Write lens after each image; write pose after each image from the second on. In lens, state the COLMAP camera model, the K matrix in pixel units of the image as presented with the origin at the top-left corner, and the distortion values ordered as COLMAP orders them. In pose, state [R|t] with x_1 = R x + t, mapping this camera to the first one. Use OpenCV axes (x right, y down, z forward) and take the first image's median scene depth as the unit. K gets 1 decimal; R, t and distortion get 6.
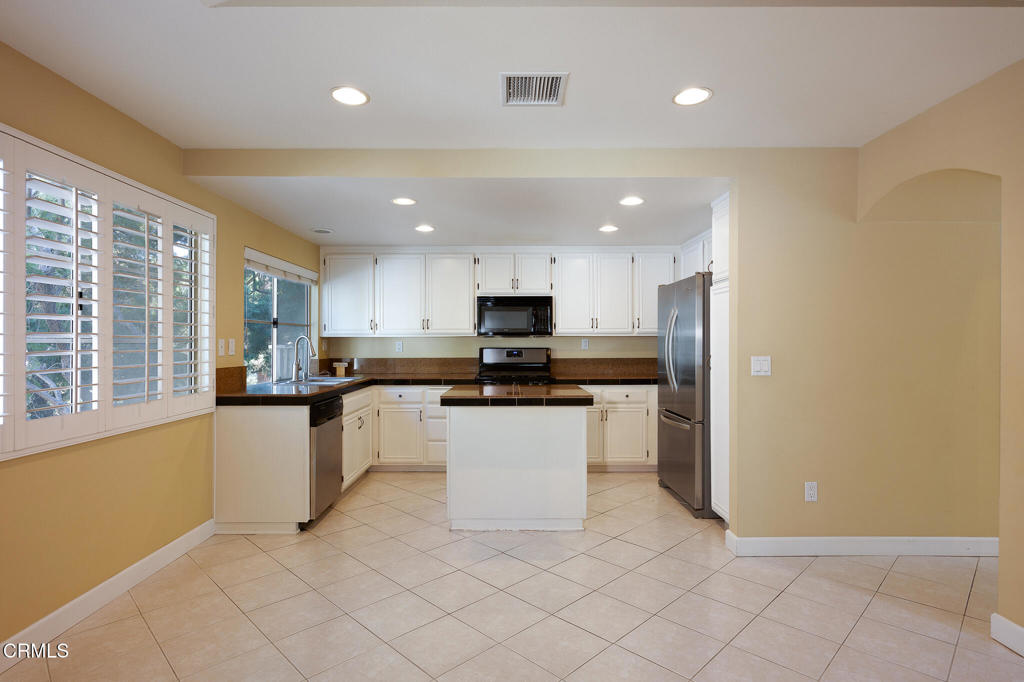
lens RADIAL K [[526.2, 0, 515.8], [0, 526.2, 343.0], [0, 0, 1]] dist [0.002814, 0.001027]
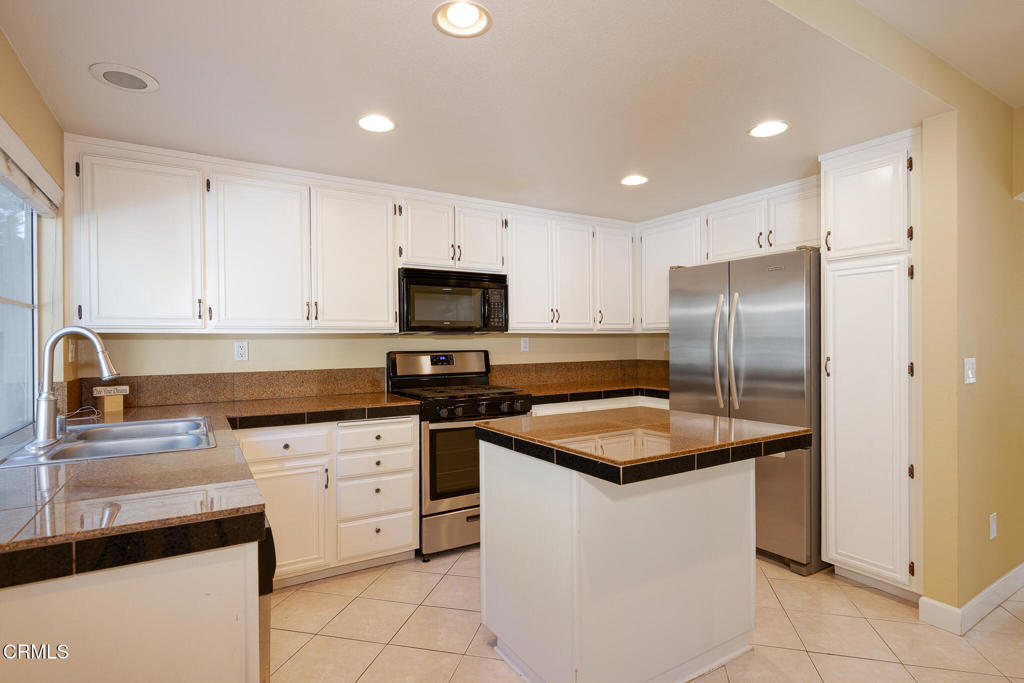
lens RADIAL K [[526.2, 0, 531.6], [0, 526.2, 341.5], [0, 0, 1]] dist [0.002814, 0.001027]
pose [[0.852117, -0.004601, 0.523332, -0.267490], [0.006528, 0.999977, -0.001838, -0.000420], [-0.523311, 0.004983, 0.852127, 0.401987]]
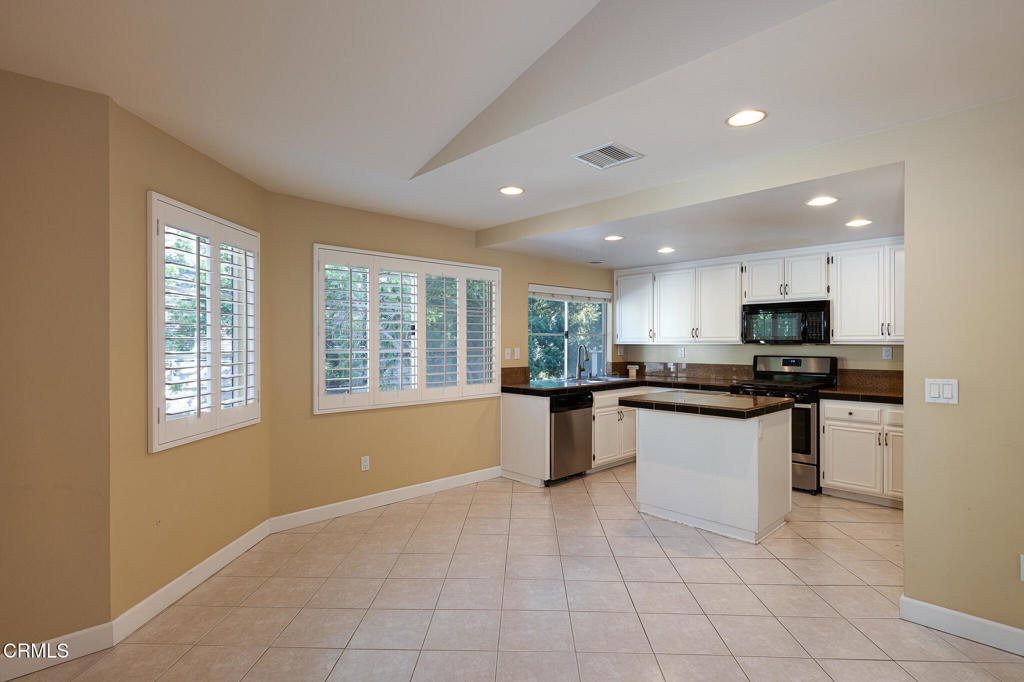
lens RADIAL K [[526.2, 0, 518.1], [0, 526.2, 341.7], [0, 0, 1]] dist [0.002814, 0.001027]
pose [[0.685083, 0.001505, -0.728464, 0.370147], [0.000093, 0.999998, 0.002153, -0.019923], [0.728465, -0.001543, 0.685081, -0.006201]]
